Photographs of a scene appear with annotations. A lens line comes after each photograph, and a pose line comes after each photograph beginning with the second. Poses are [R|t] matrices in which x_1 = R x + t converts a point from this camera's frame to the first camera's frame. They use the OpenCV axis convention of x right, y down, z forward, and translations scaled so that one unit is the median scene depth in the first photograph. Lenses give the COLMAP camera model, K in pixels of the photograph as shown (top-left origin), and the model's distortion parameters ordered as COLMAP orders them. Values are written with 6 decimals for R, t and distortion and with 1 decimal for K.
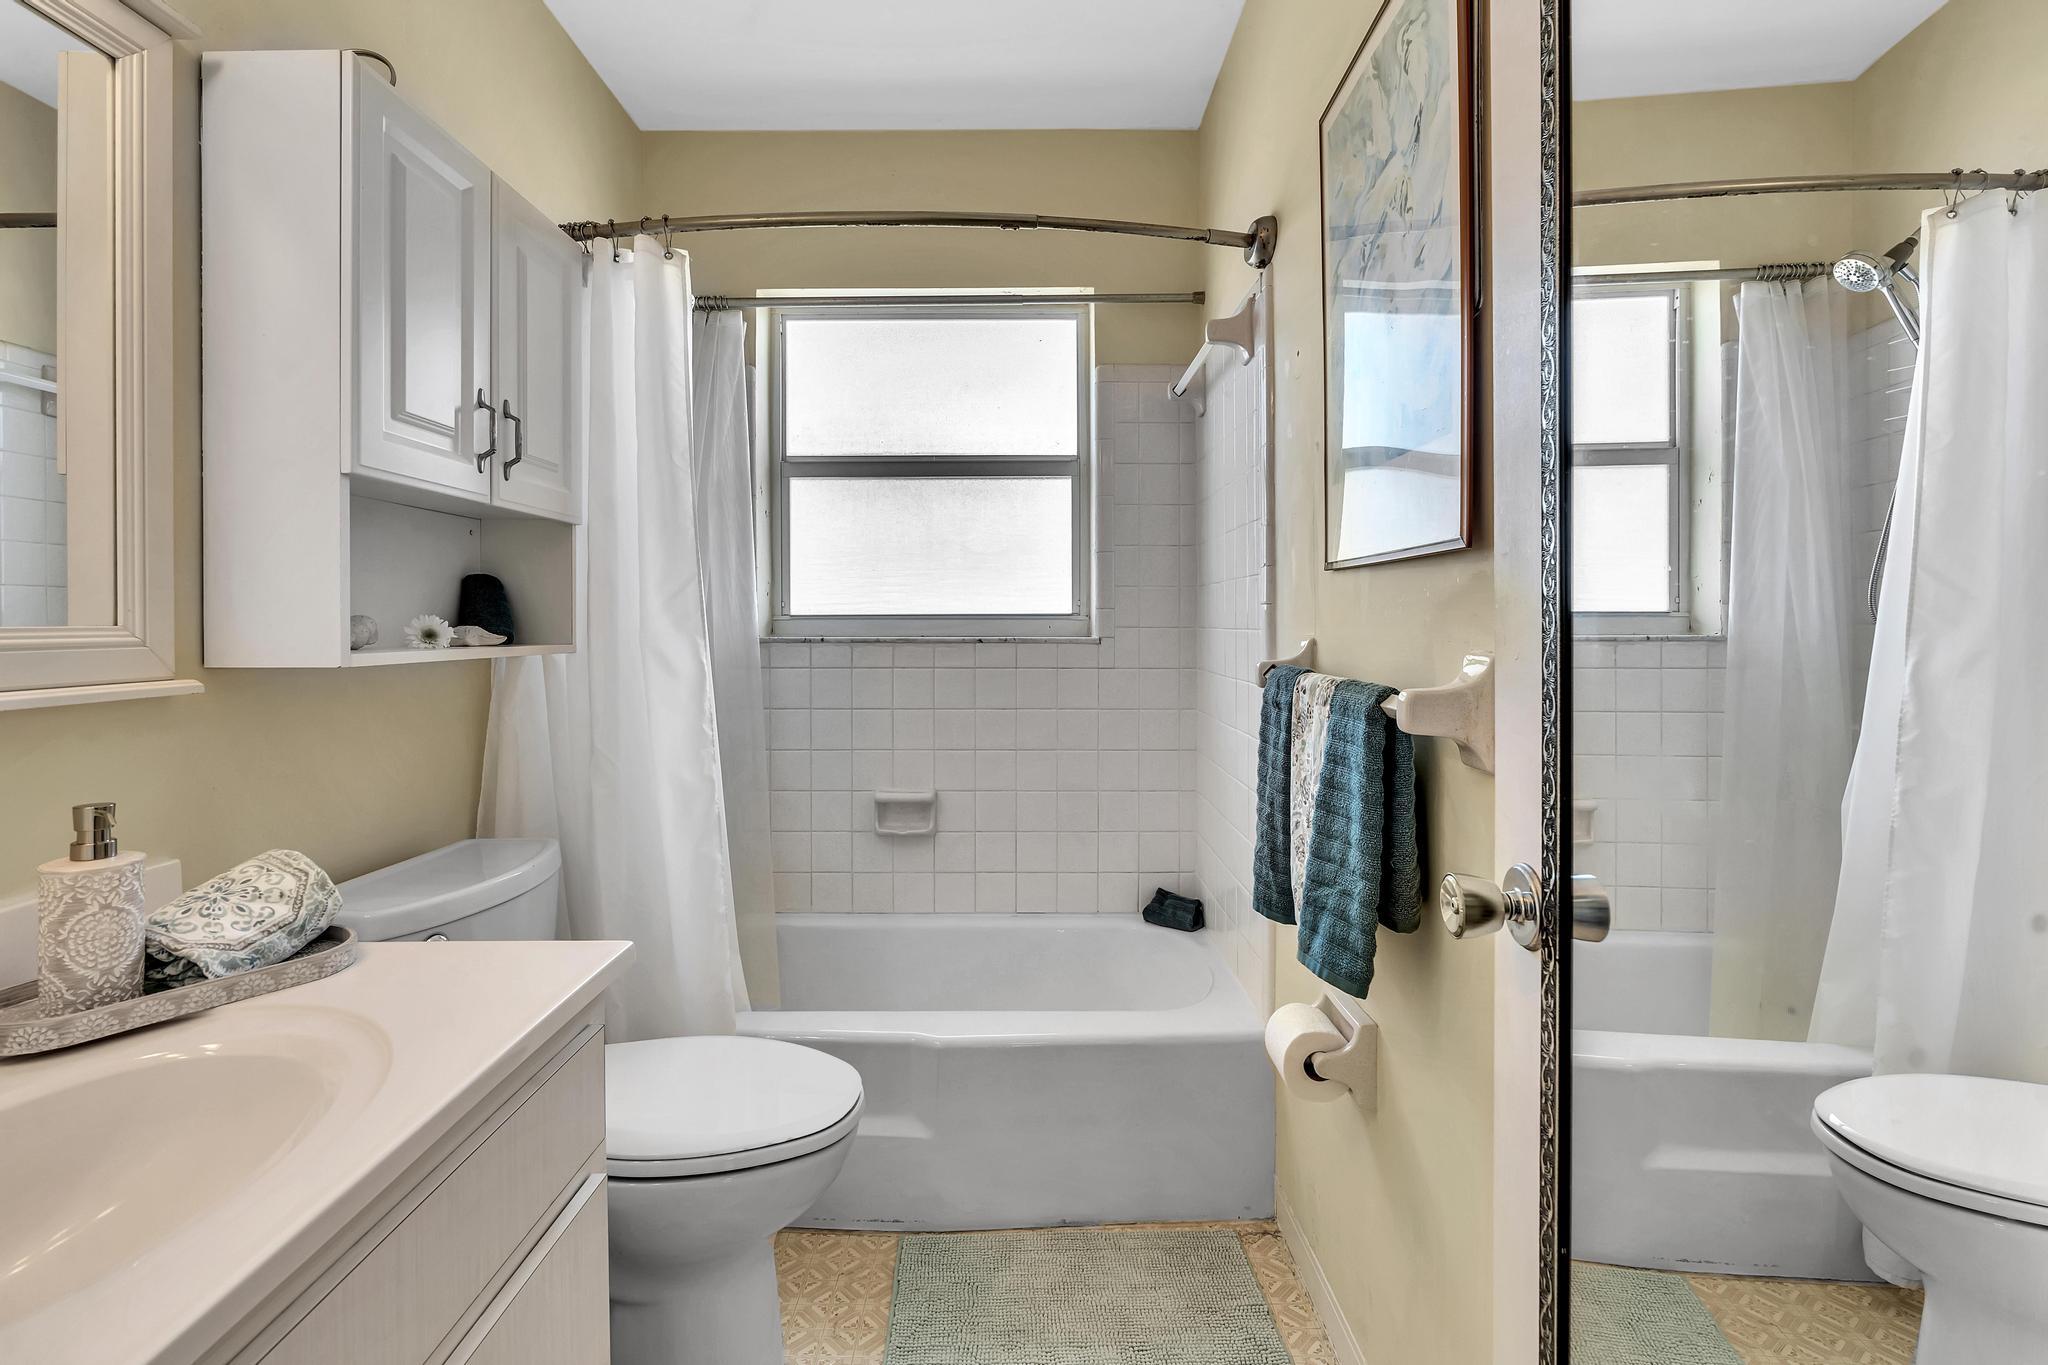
lens RADIAL K [[1008.3, 0, 1013.5], [0, 1008.3, 623.7], [0, 0, 1]] dist [-0.003836, 0.001581]
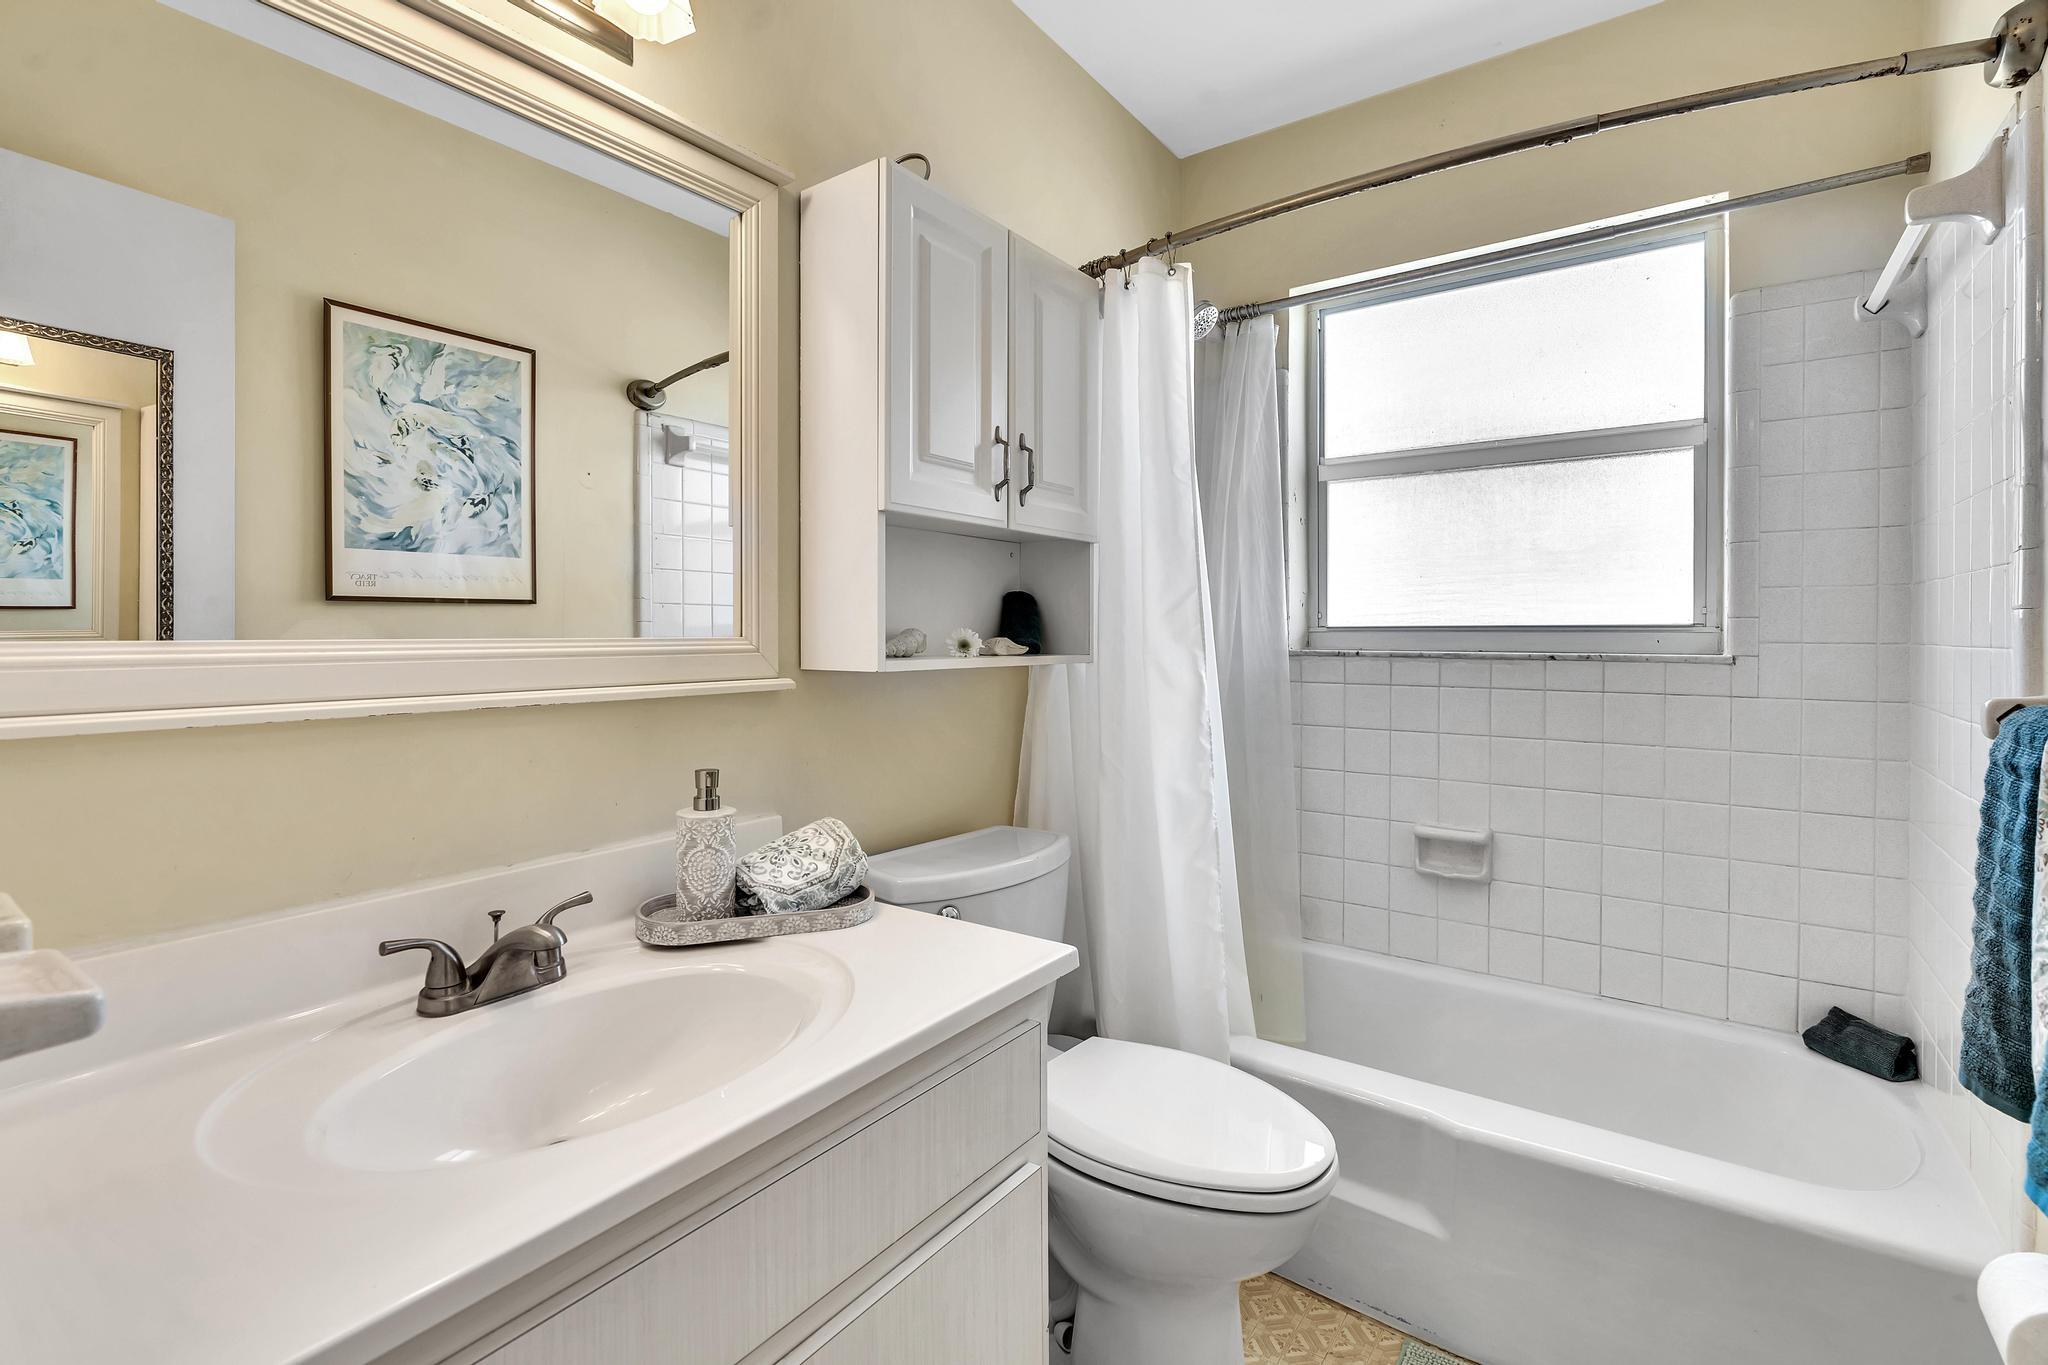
lens RADIAL K [[962.1, 0, 1012.1], [0, 962.1, 639.6], [0, 0, 1]] dist [-0.001831, 0.001386]
pose [[0.797165, 0.006033, -0.603731, 0.116259], [-0.002261, 0.999973, 0.007006, -0.002805], [0.603757, -0.004220, 0.797157, 0.134272]]
